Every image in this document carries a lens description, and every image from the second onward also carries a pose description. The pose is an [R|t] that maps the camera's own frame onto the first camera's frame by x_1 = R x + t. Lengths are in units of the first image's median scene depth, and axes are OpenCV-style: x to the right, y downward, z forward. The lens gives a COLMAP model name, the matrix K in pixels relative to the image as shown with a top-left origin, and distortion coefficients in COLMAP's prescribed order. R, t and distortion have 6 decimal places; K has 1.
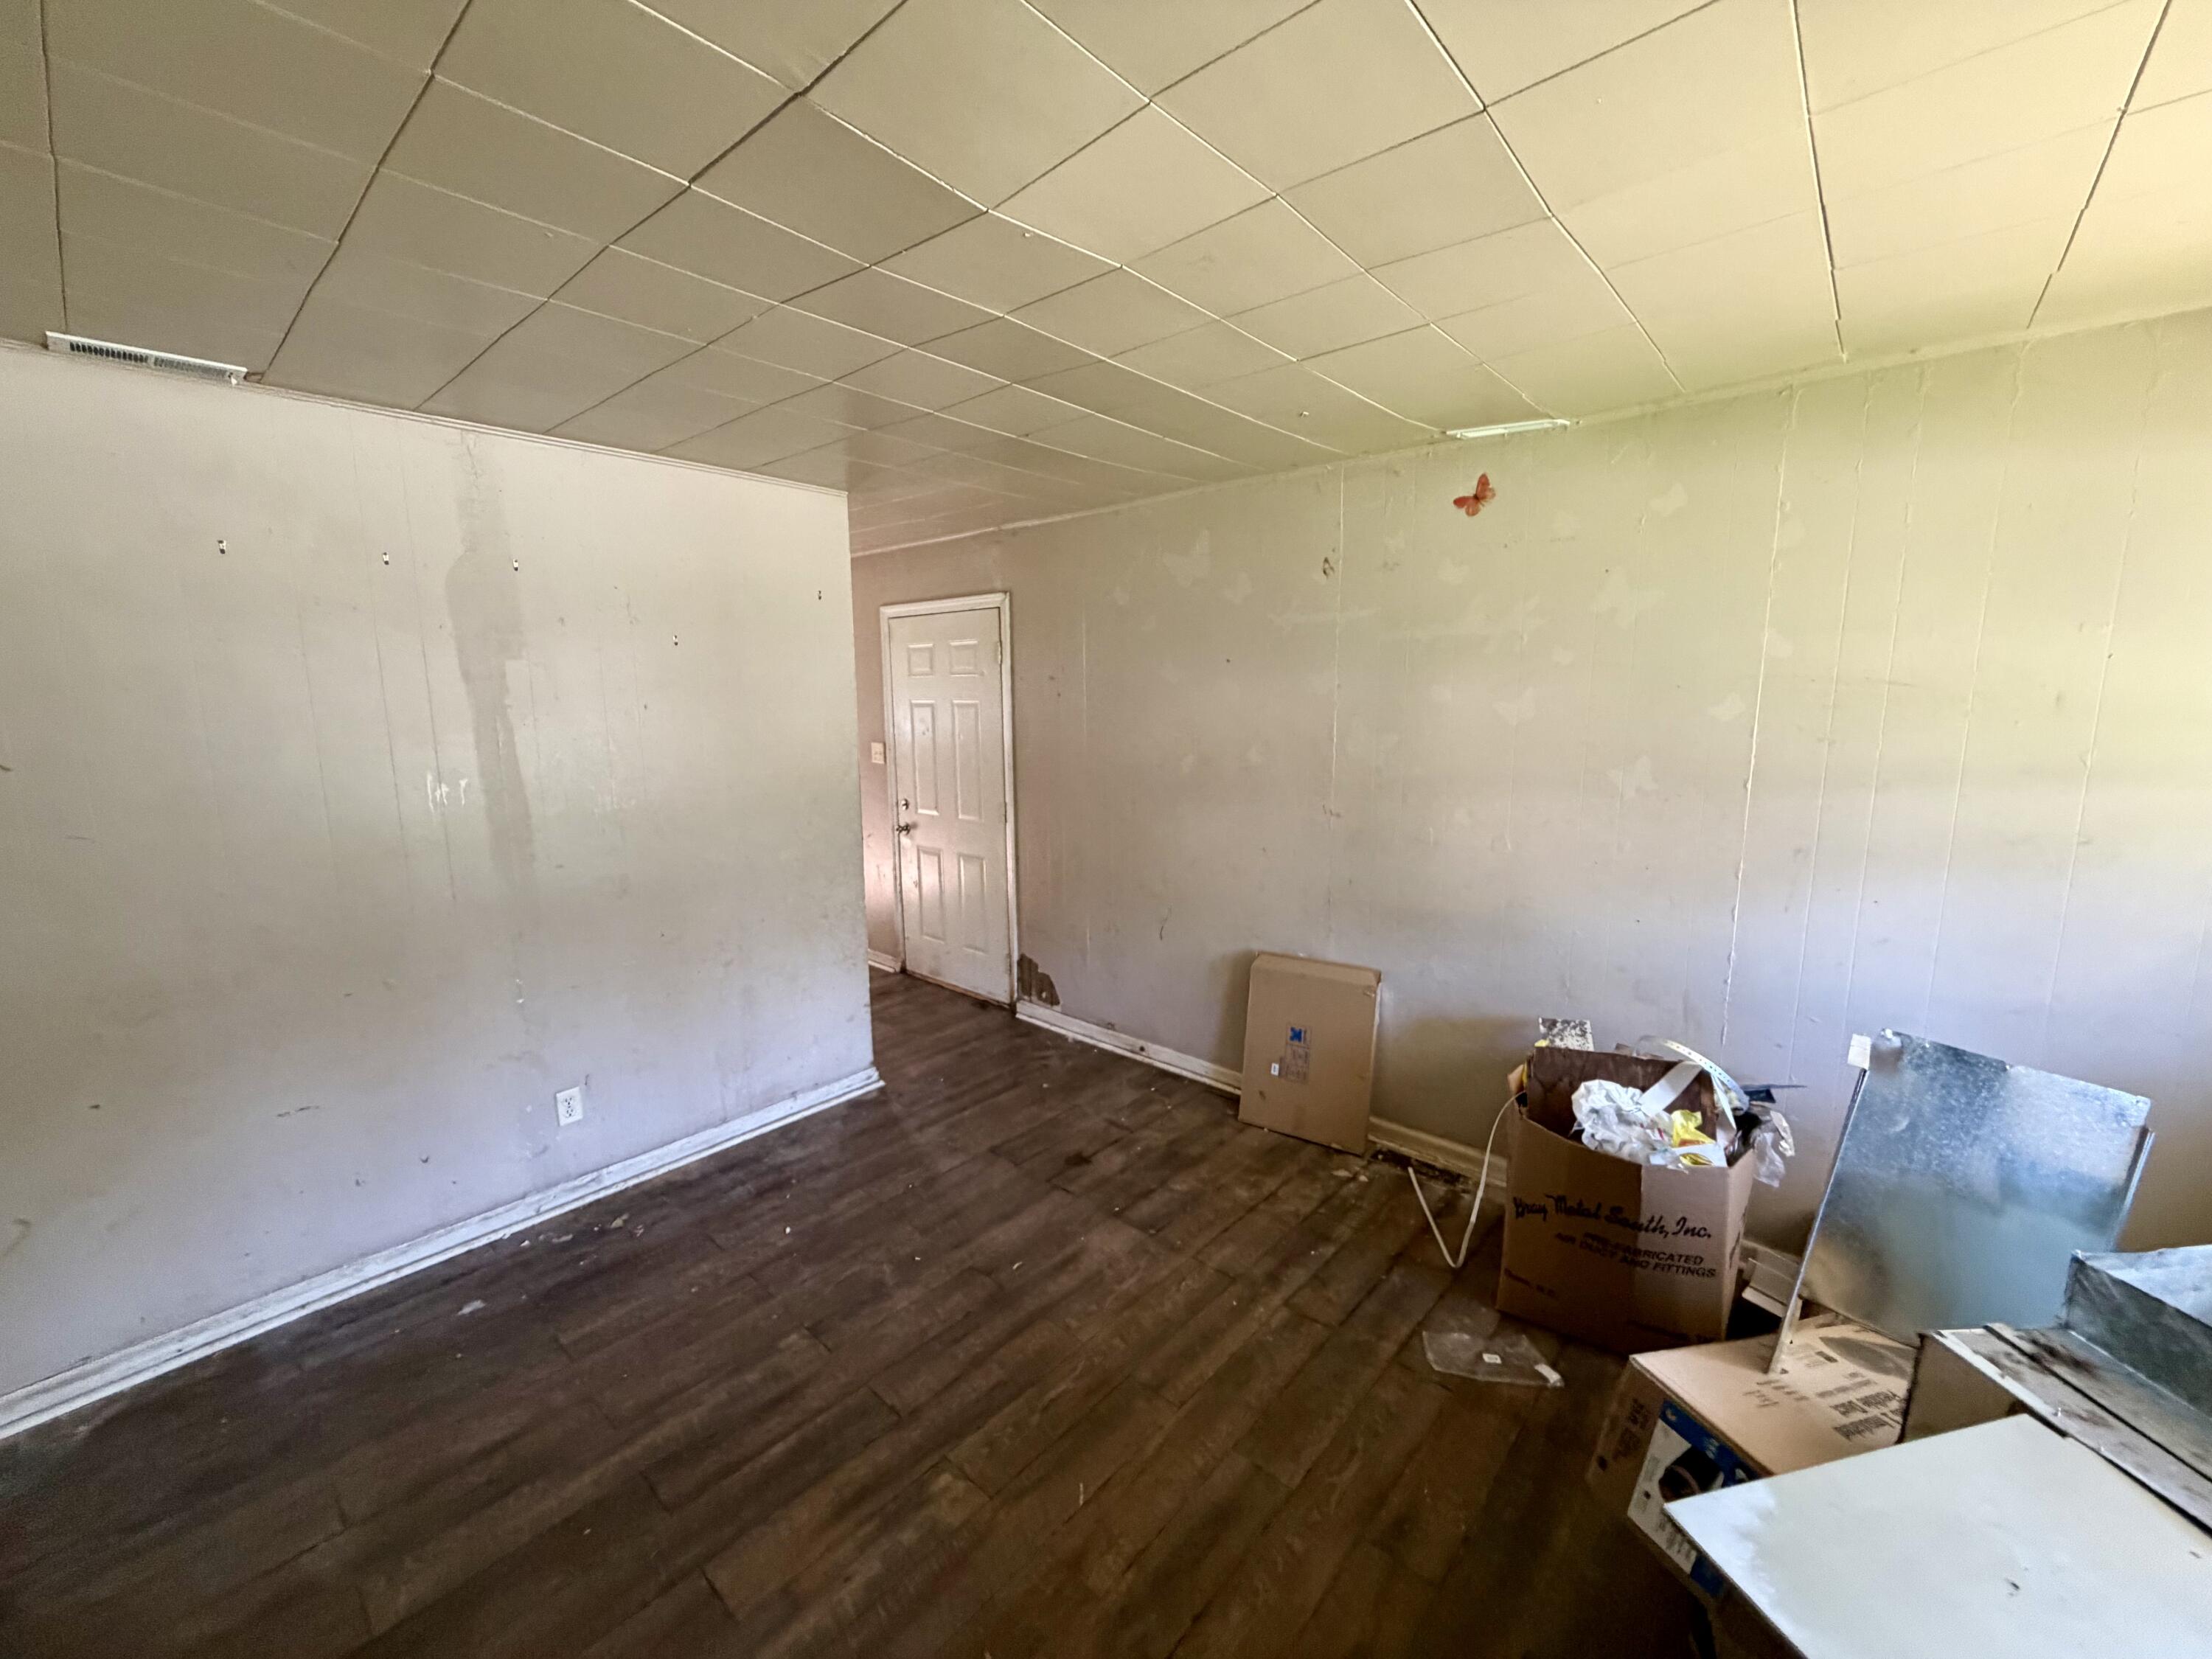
lens RADIAL K [[872.6, 0, 1101.3], [0, 872.6, 822.9], [0, 0, 1]] dist [-0.002009, -0.000230]
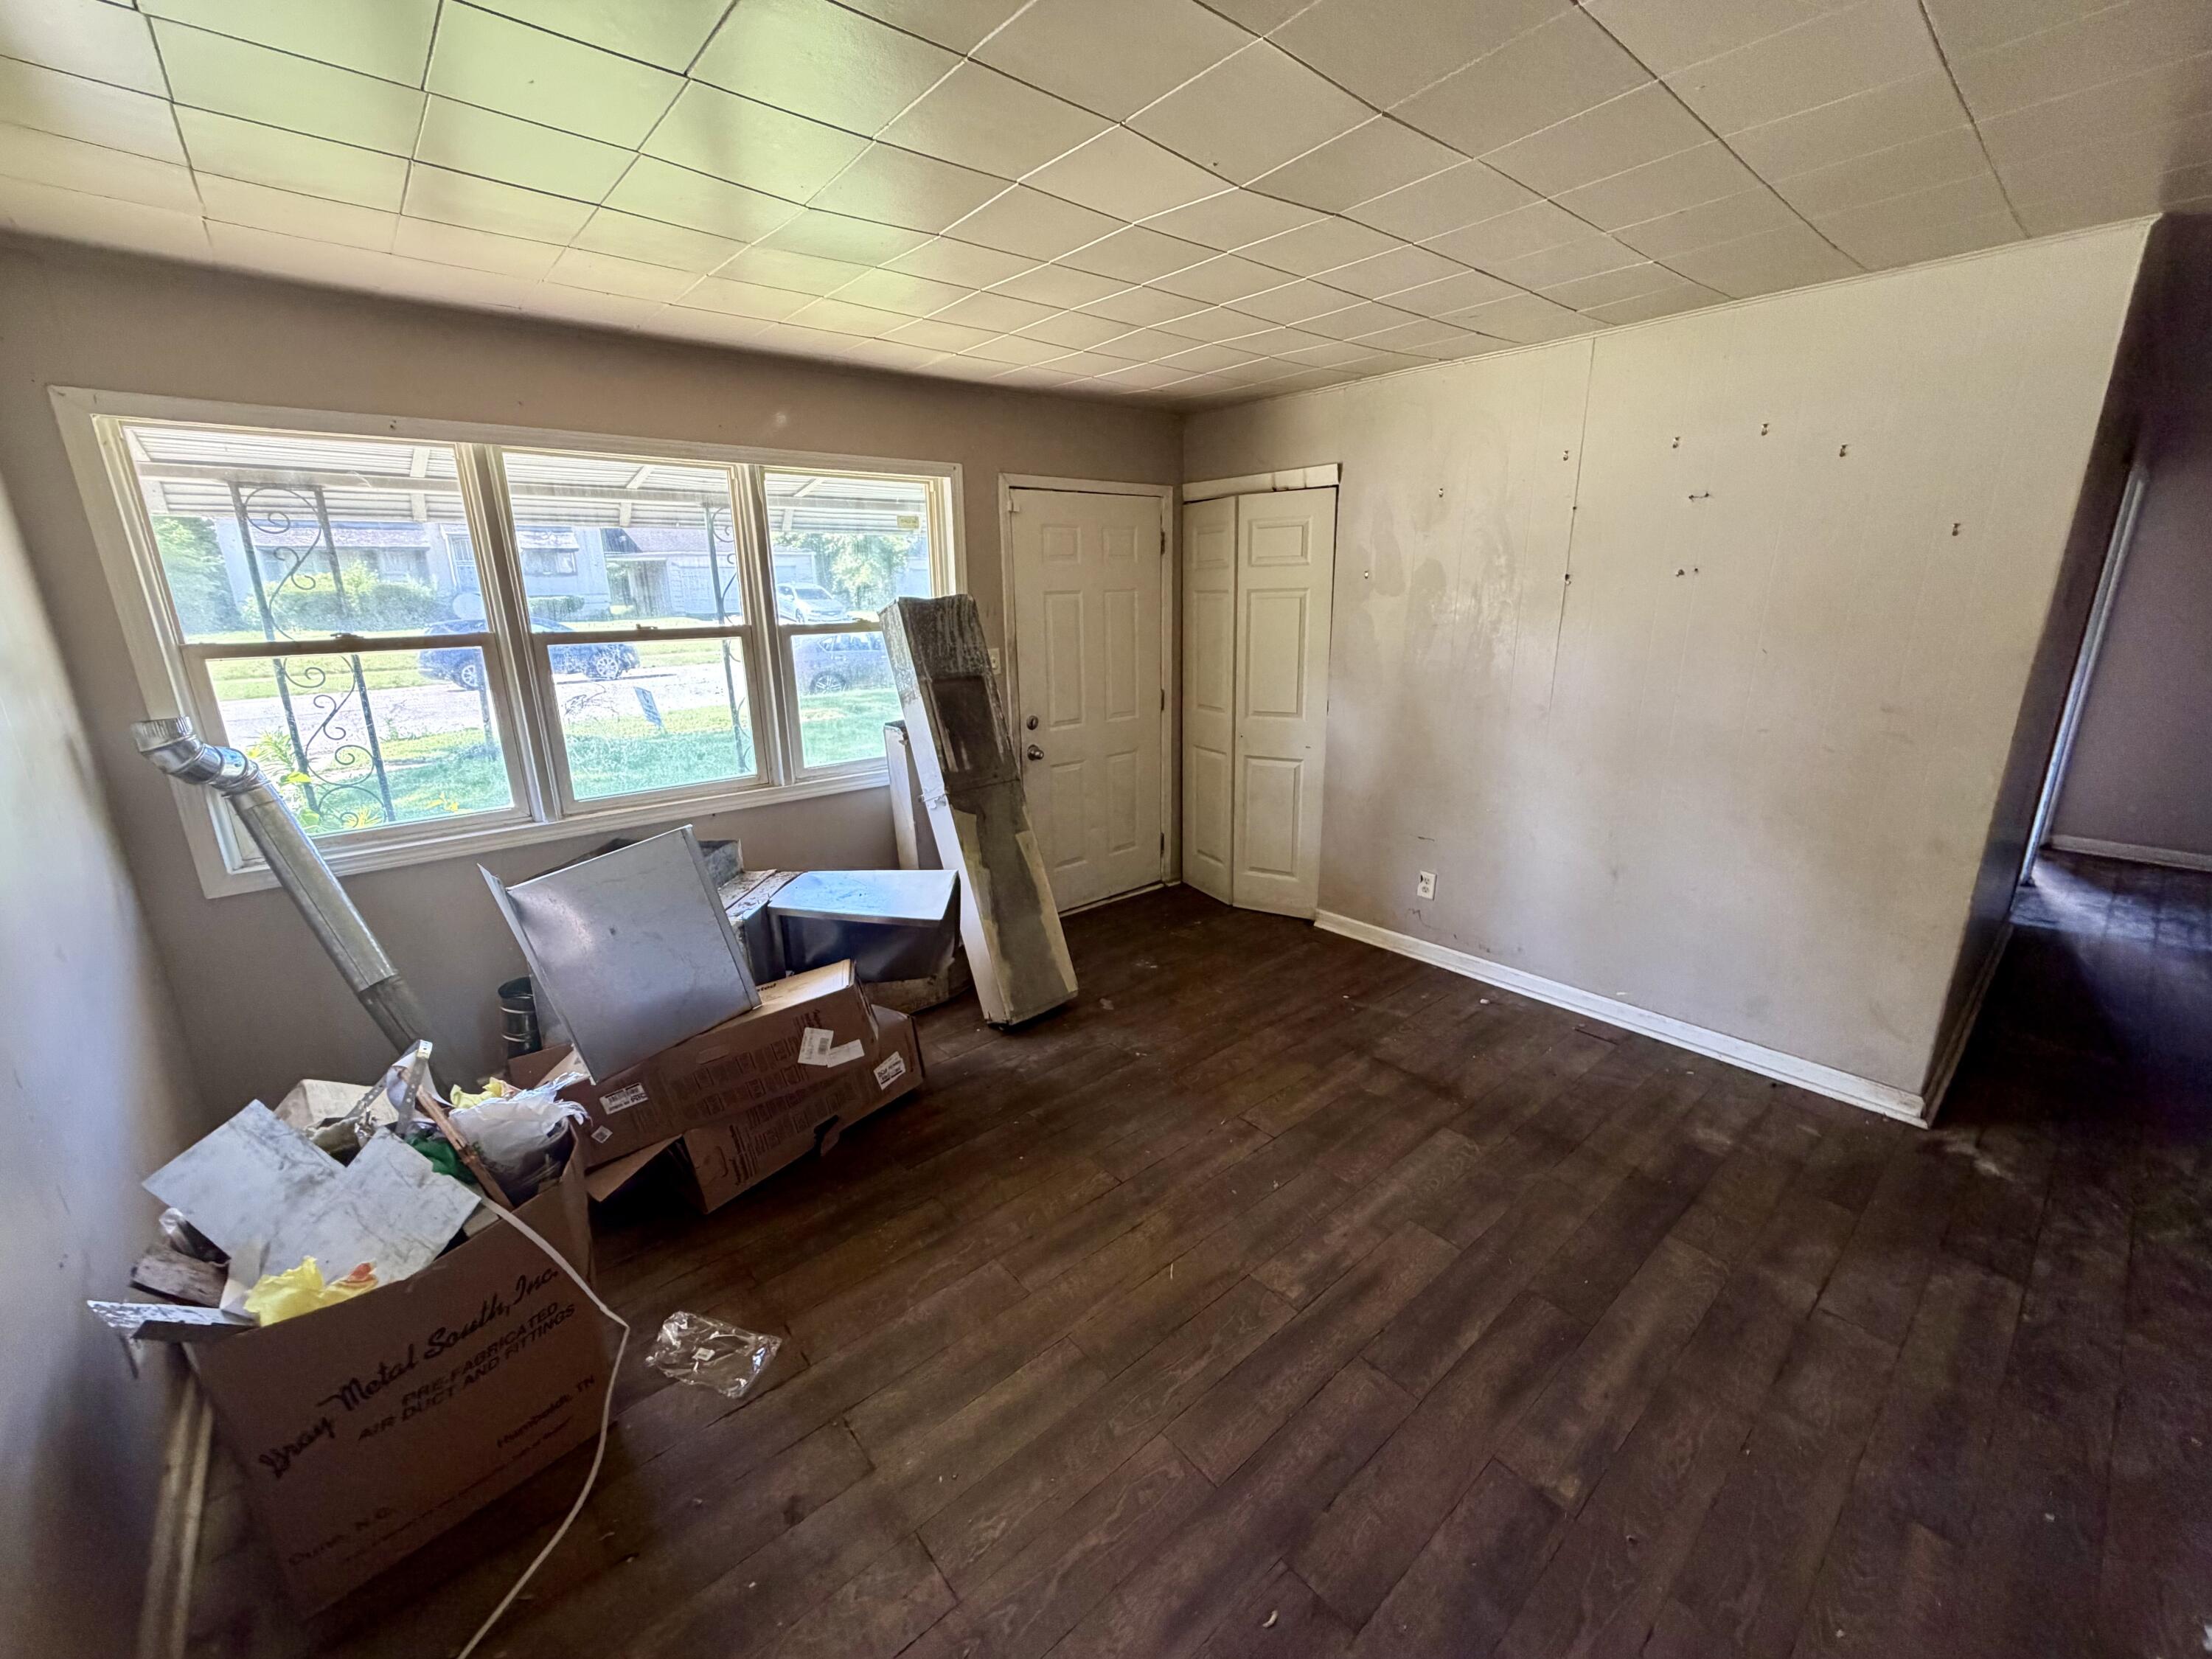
lens RADIAL K [[872.6, 0, 1101.3], [0, 872.6, 822.9], [0, 0, 1]] dist [-0.002009, -0.000230]
pose [[-0.990118, -0.002682, 0.140213, -0.085990], [0.054226, 0.914727, 0.400417, -0.252571], [-0.129330, 0.404064, -0.905542, 1.729946]]
